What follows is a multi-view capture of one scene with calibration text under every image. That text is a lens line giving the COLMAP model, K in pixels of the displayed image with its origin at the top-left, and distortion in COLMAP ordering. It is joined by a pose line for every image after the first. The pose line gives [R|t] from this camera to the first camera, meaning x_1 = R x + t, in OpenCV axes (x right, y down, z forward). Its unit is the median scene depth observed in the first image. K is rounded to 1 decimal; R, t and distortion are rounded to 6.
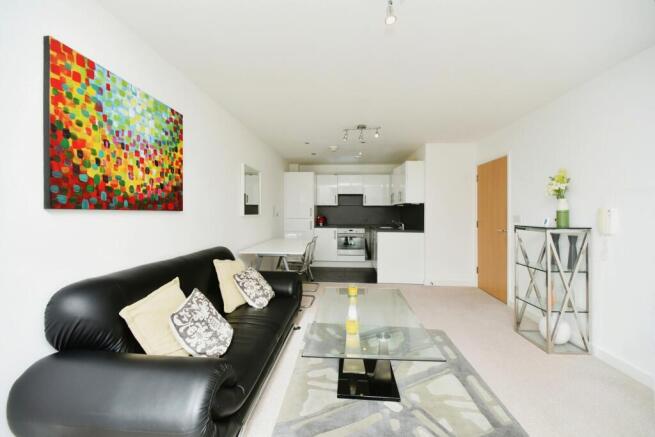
lens RADIAL K [[266.6, 0, 328.1], [0, 266.6, 215.2], [0, 0, 1]] dist [-0.000941, -0.000085]
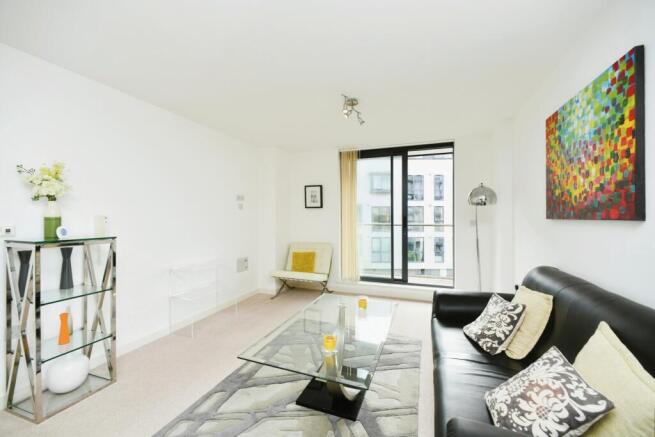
lens RADIAL K [[266.6, 0, 328.1], [0, 266.6, 215.2], [0, 0, 1]] dist [-0.000941, -0.000085]
pose [[-0.959029, -0.001691, 0.283302, -0.115554], [-0.001188, 0.999997, 0.001946, -0.034246], [-0.283305, 0.001529, -0.959029, 2.085345]]
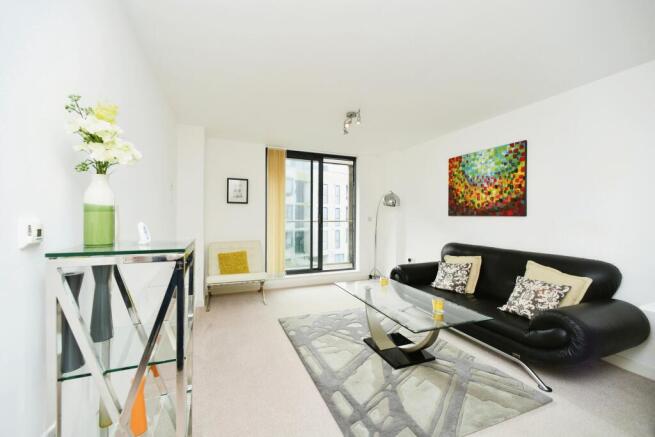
lens RADIAL K [[260.5, 0, 326.8], [0, 260.5, 213.6], [0, 0, 1]] dist [-0.001079, -0.000057]
pose [[-0.898685, -0.014221, -0.438363, 1.014941], [-0.014360, 0.999892, -0.002998, -0.013975], [0.438359, 0.003601, -0.898793, 2.072961]]
